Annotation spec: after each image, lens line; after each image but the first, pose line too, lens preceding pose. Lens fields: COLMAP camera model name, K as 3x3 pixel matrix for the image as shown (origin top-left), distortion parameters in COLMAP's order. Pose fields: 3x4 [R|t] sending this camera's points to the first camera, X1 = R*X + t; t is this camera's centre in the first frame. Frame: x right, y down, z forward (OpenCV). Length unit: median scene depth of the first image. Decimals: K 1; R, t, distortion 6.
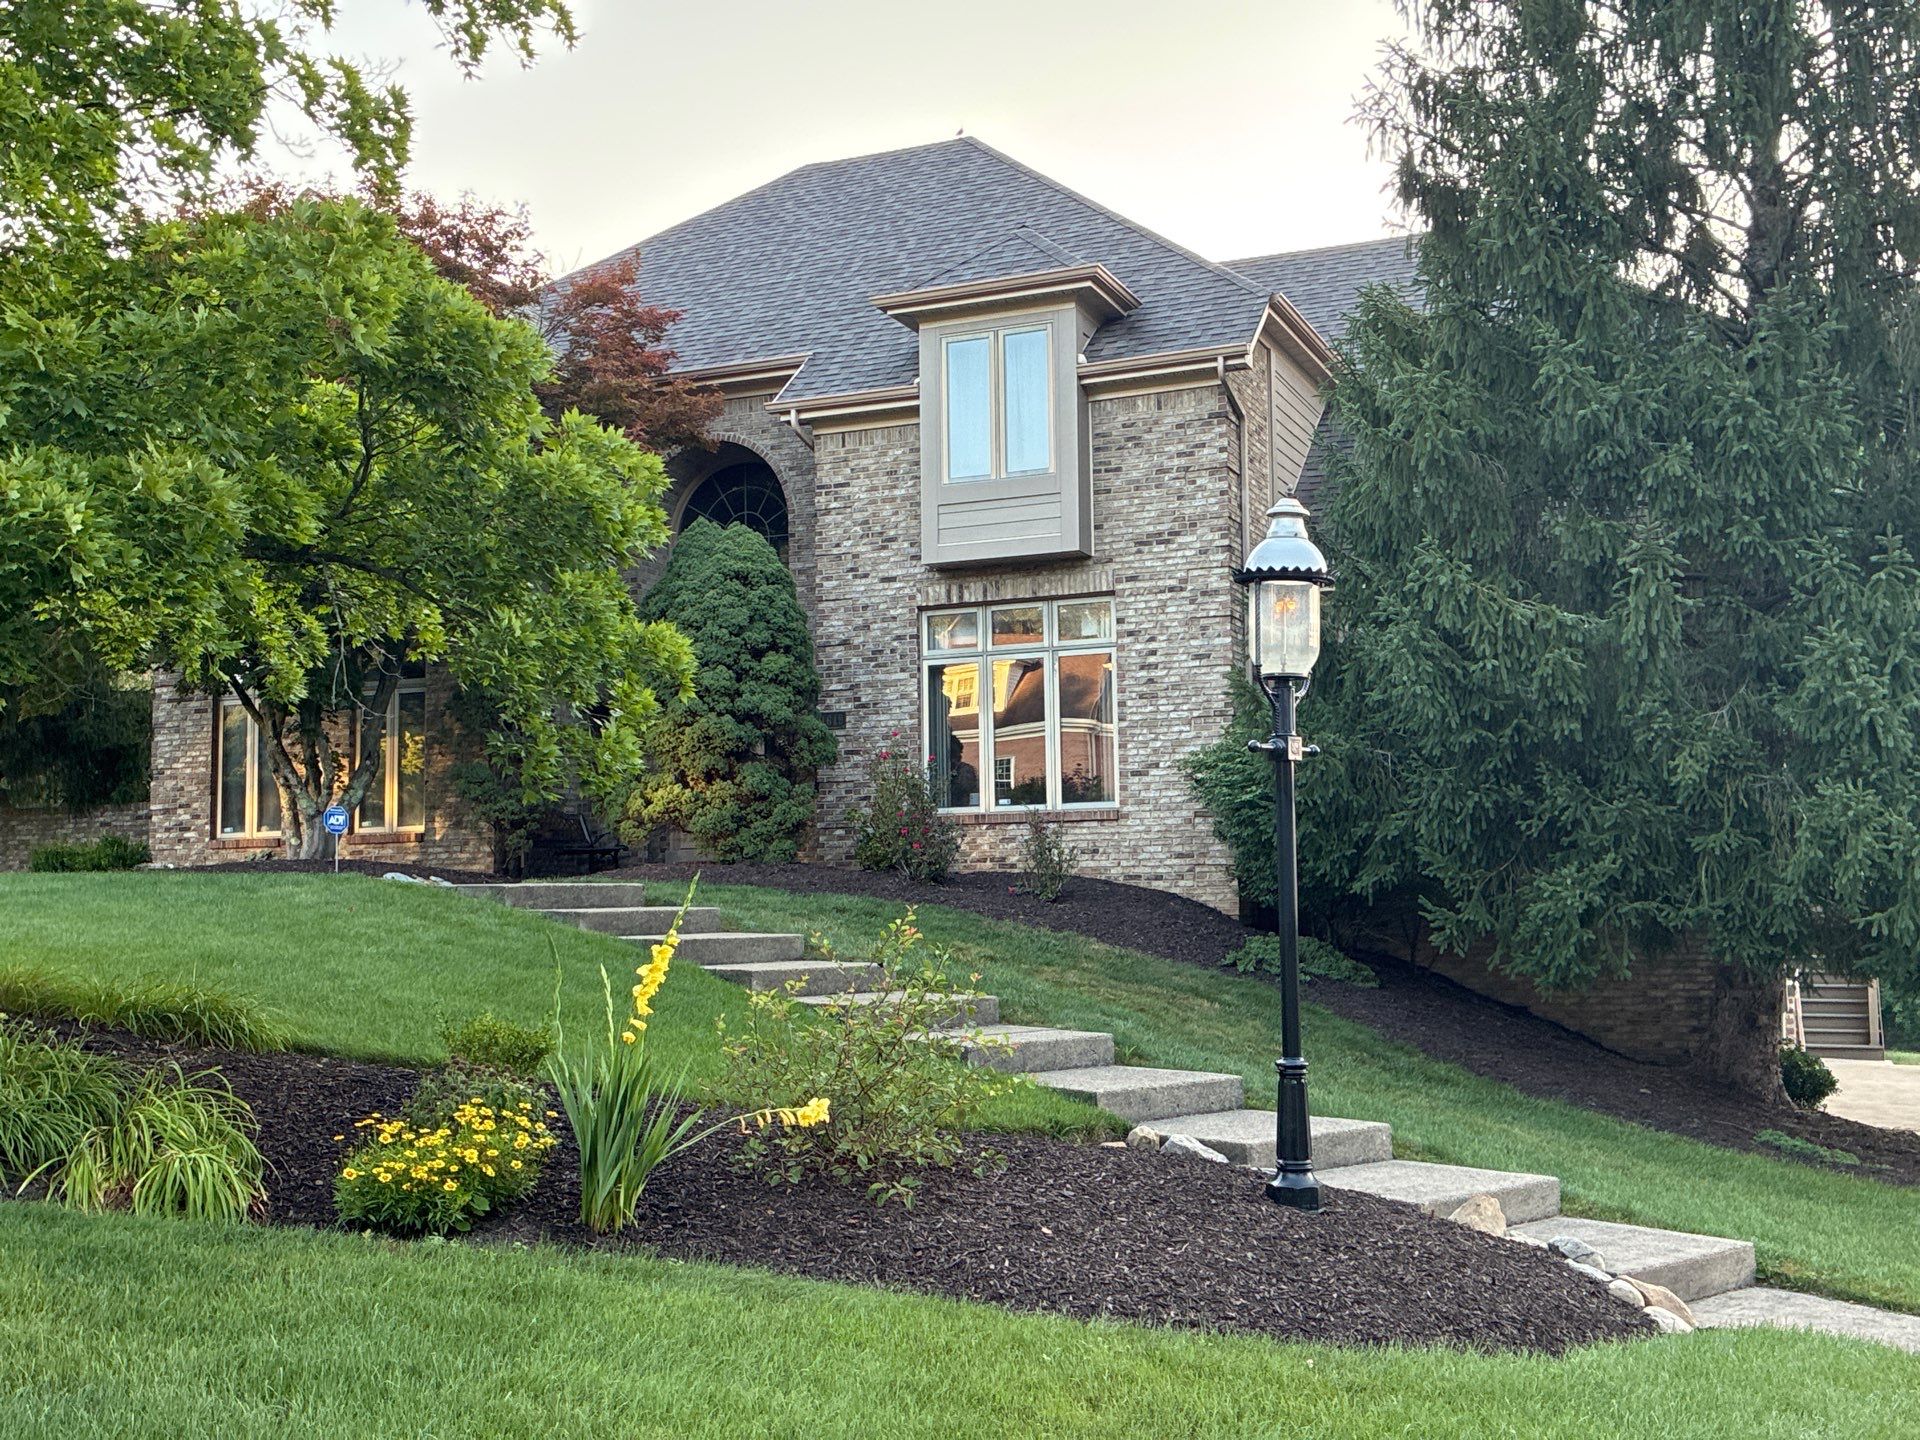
lens RADIAL K [[1985.3, 0, 1001.0], [0, 1985.3, 767.3], [0, 0, 1]] dist [0.031632, 0.000000]
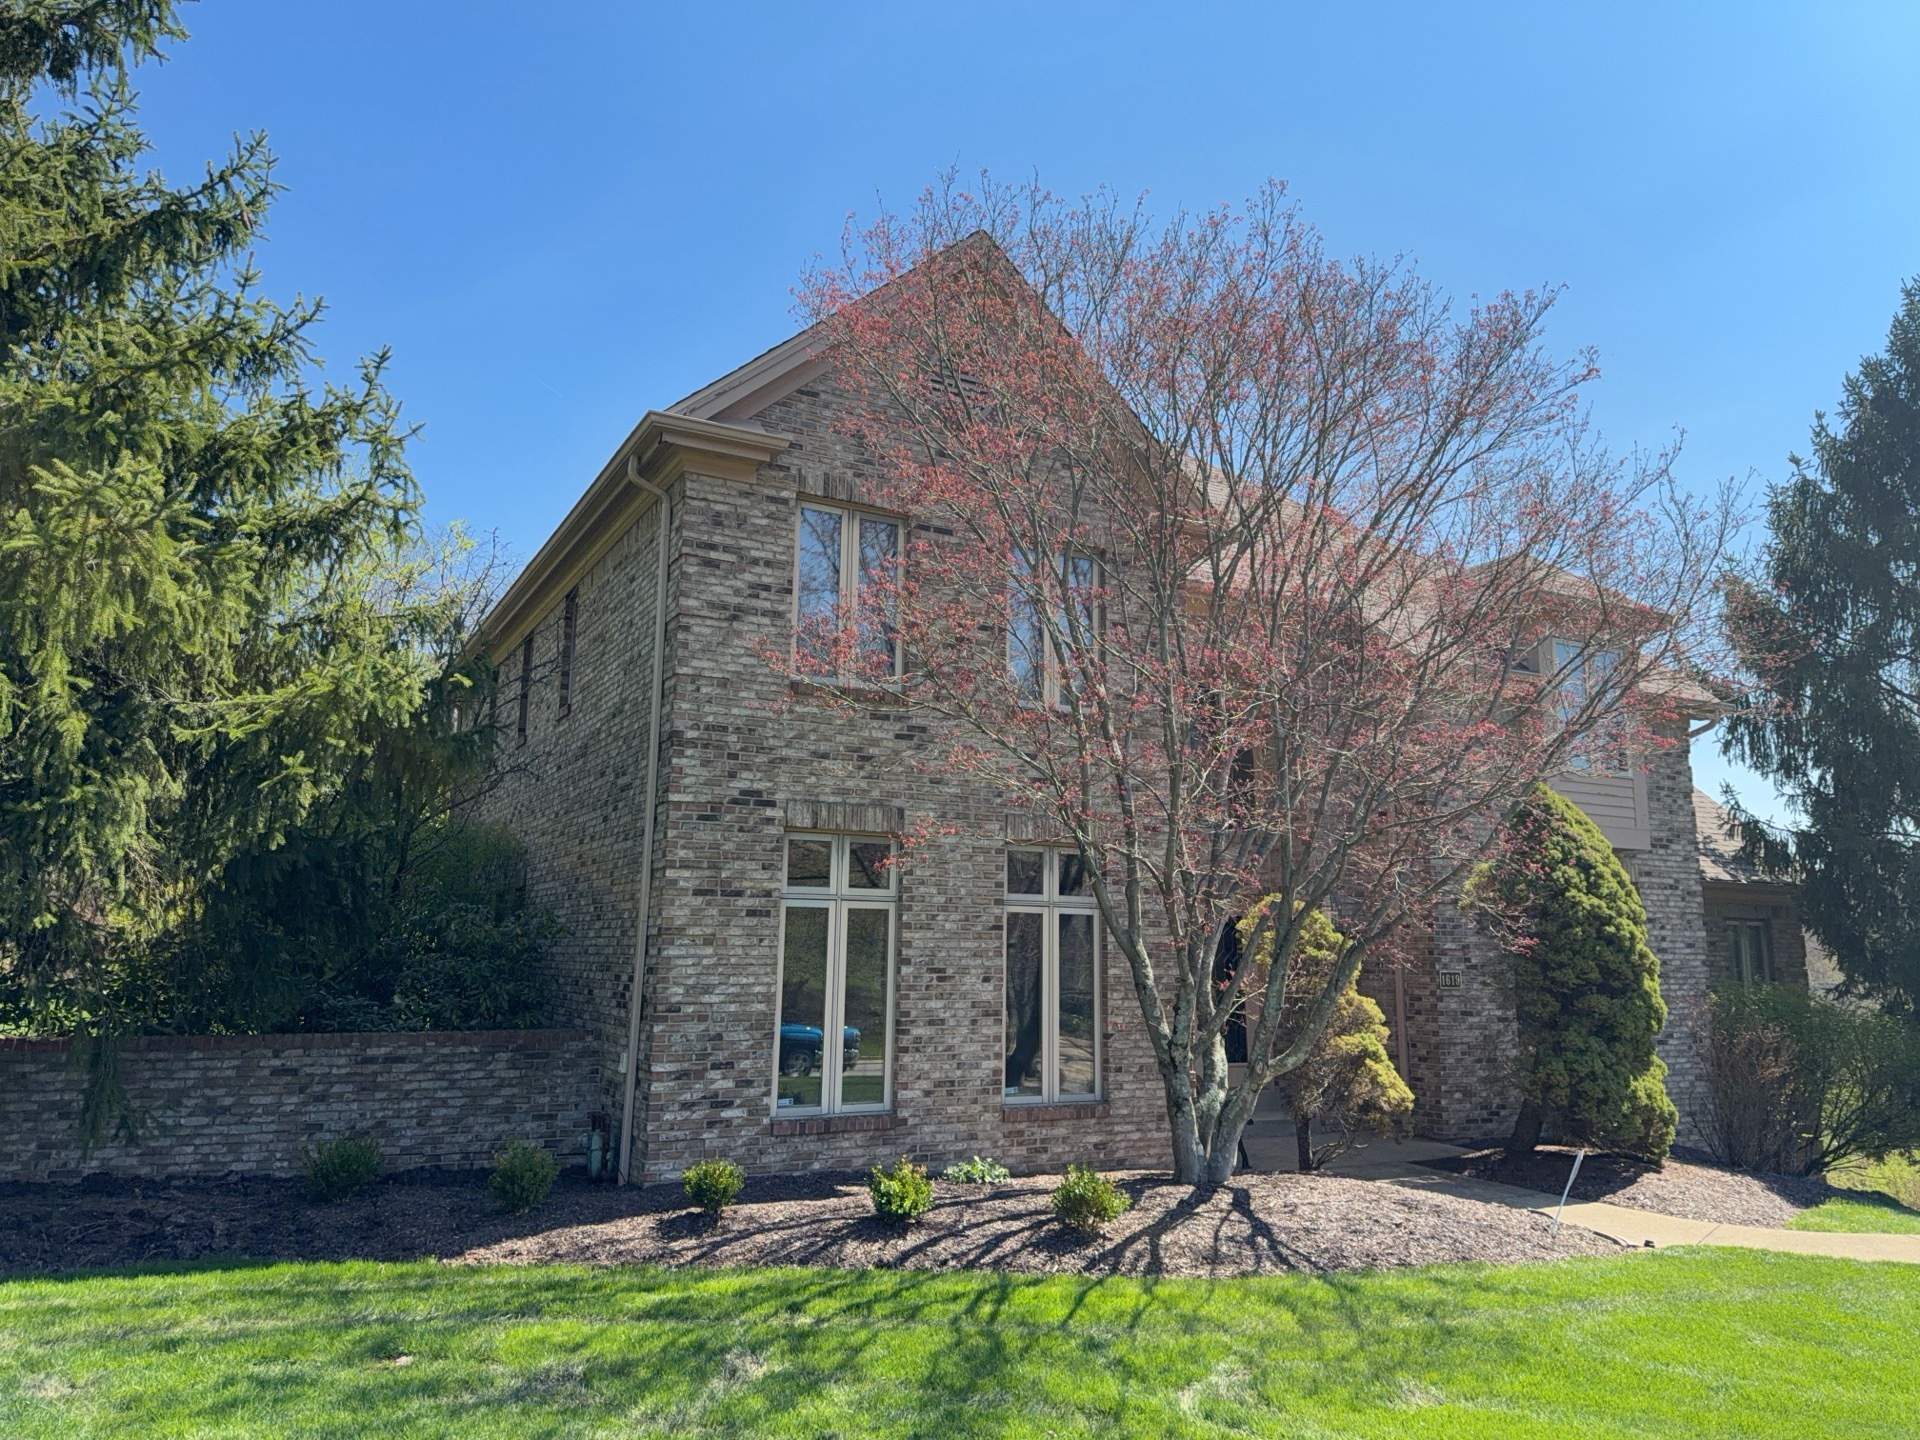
lens RADIAL K [[1306.7, 0, 944.8], [0, 1306.7, 700.7], [0, 0, 1]] dist [0.070320, -0.048658]
pose [[0.653006, 0.167381, 0.738625, -0.812901], [-0.078225, 0.984962, -0.154046, -0.041831], [-0.753302, 0.042814, 0.656279, 0.791441]]
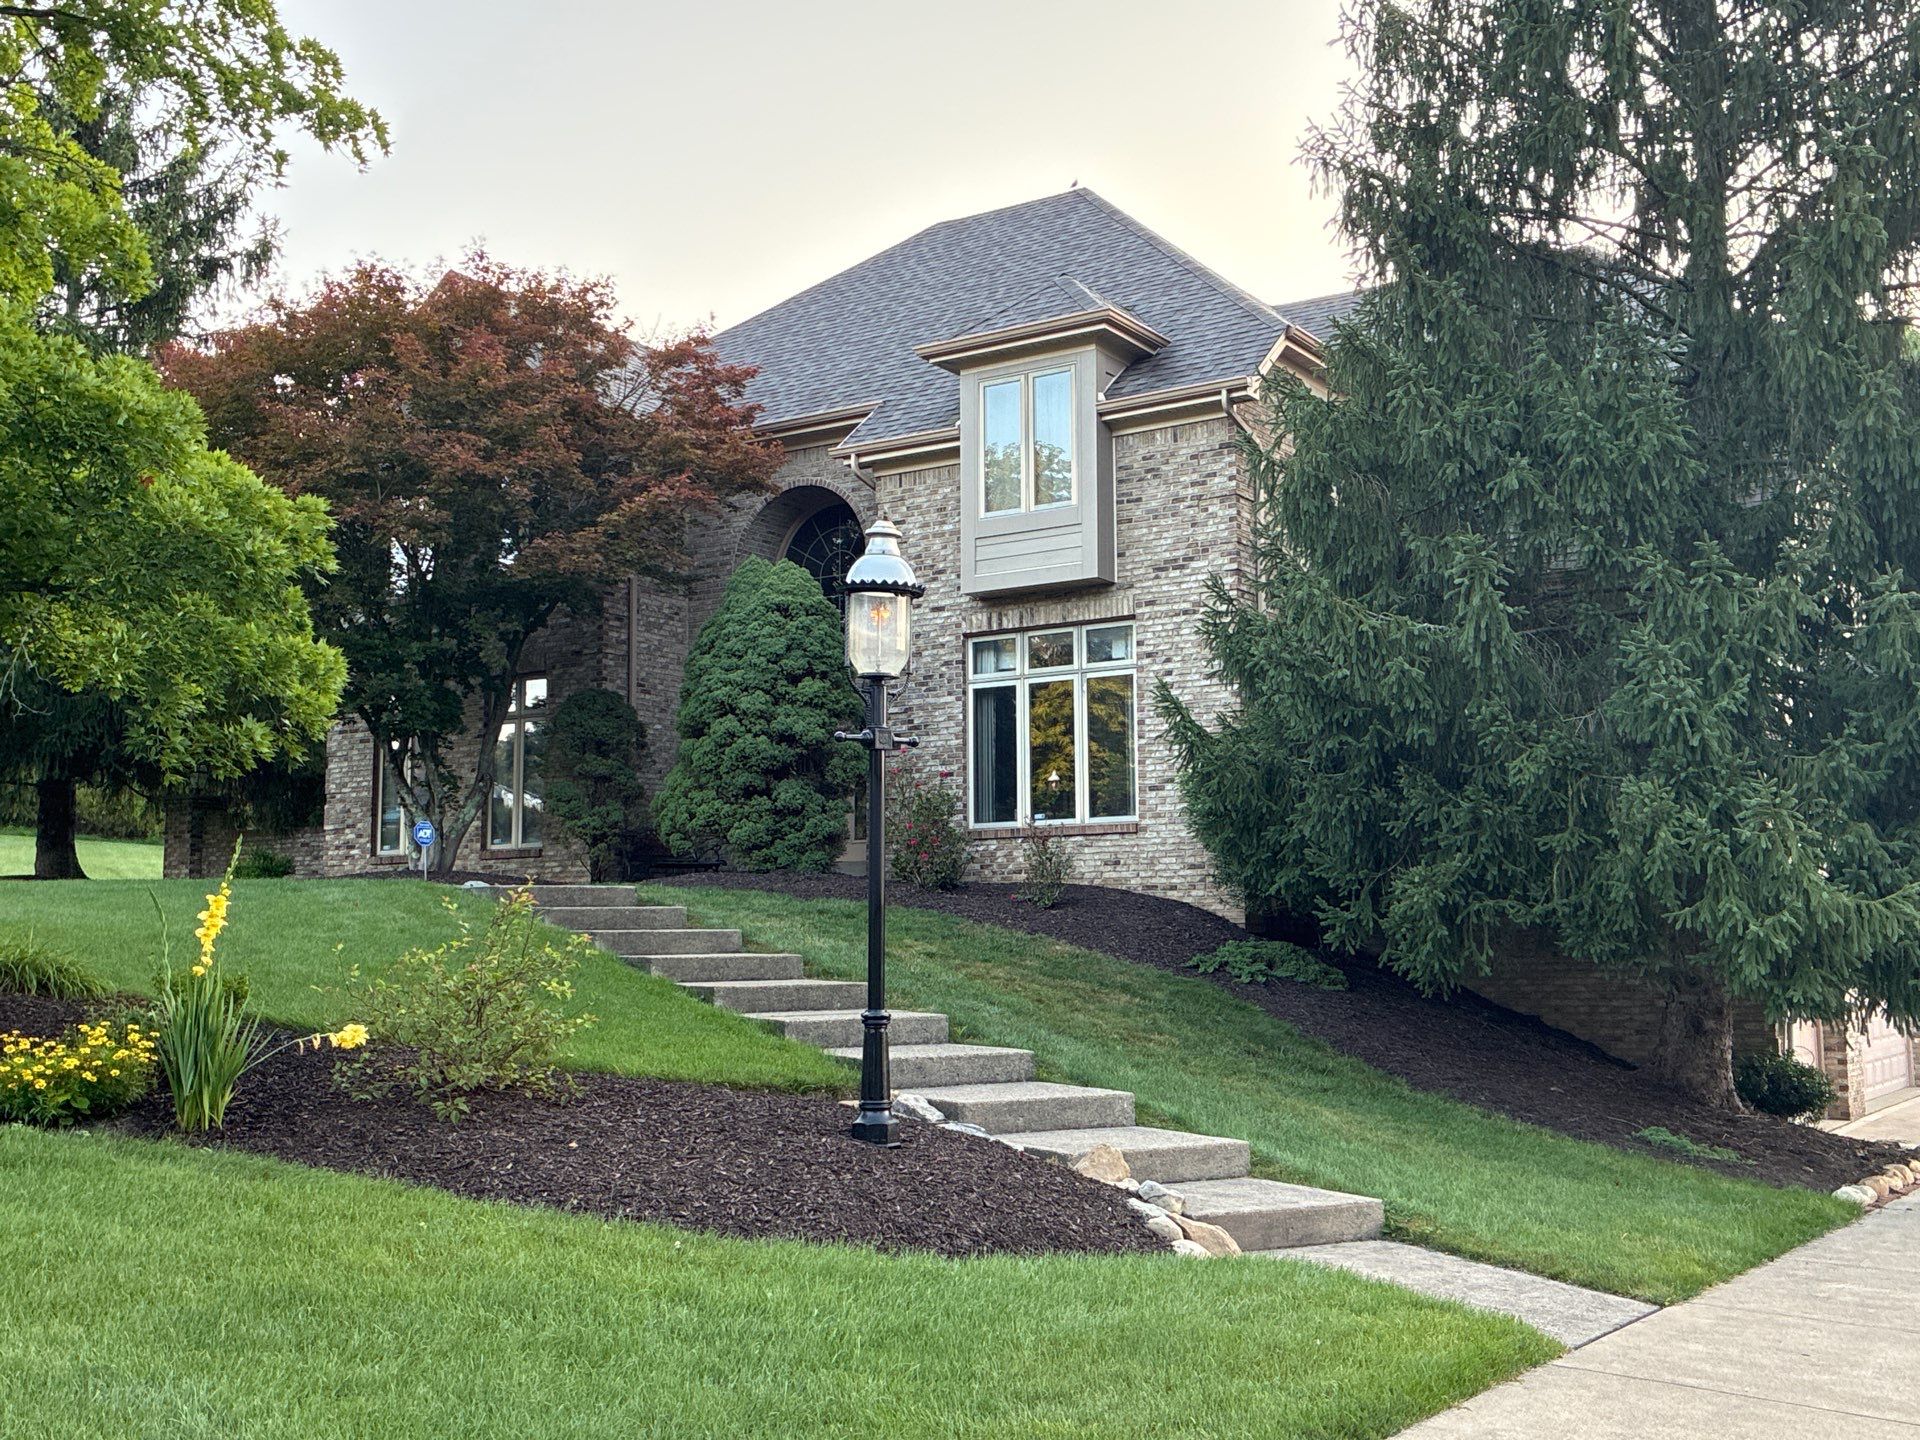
lens RADIAL K [[1985.3, 0, 1018.8], [0, 1985.3, 758.8], [0, 0, 1]] dist [0.031632, 0.000000]
pose [[0.985996, -0.008874, -0.166532, 0.171604], [0.004907, 0.999695, -0.024220, 0.012413], [0.166697, 0.023063, 0.985738, -0.044125]]
